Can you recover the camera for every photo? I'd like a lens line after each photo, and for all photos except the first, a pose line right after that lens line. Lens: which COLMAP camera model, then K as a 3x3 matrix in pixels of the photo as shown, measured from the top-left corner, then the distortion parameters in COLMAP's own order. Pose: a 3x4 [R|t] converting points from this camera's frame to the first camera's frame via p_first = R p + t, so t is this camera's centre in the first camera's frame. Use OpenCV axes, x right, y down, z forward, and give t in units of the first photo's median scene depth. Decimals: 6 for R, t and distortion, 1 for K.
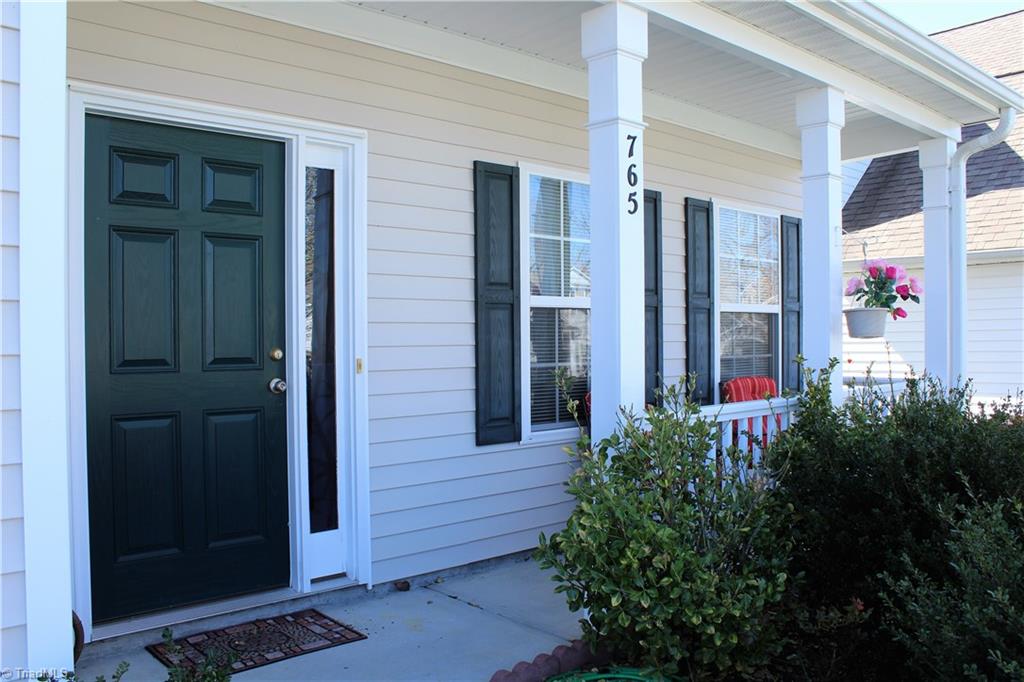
lens RADIAL K [[856.6, 0, 505.8], [0, 856.6, 349.4], [0, 0, 1]] dist [-0.124356, 0.034180]
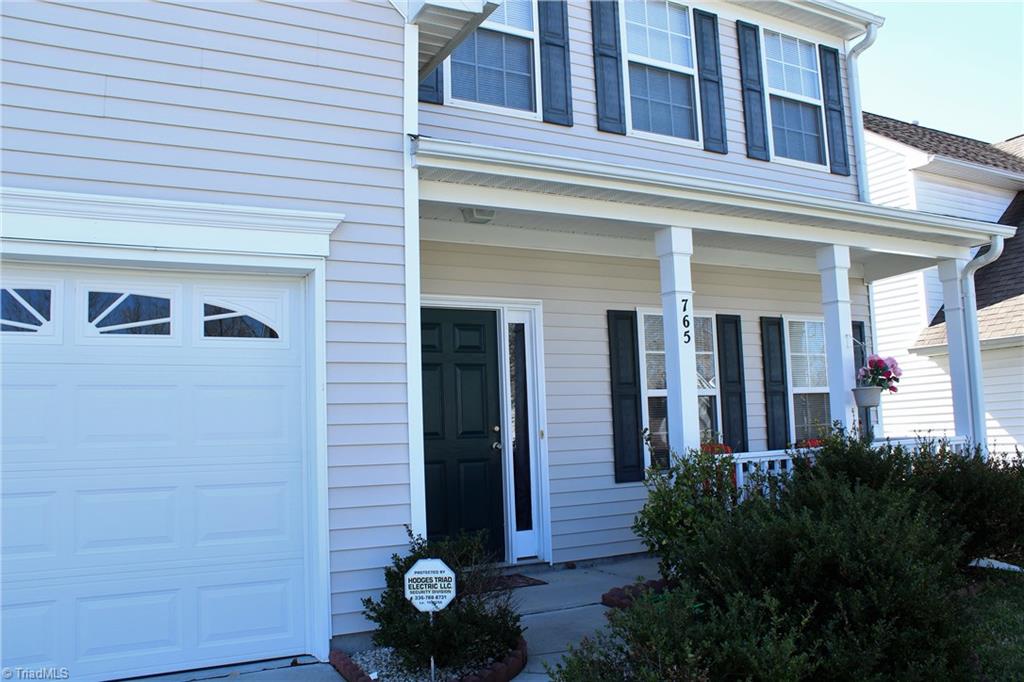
lens RADIAL K [[856.6, 0, 514.1], [0, 856.6, 340.6], [0, 0, 1]] dist [-0.124356, 0.034180]
pose [[0.974081, -0.053011, -0.219899, 0.163063], [0.026946, 0.992423, -0.119881, 0.035933], [0.224588, 0.110848, 0.968129, -0.709852]]
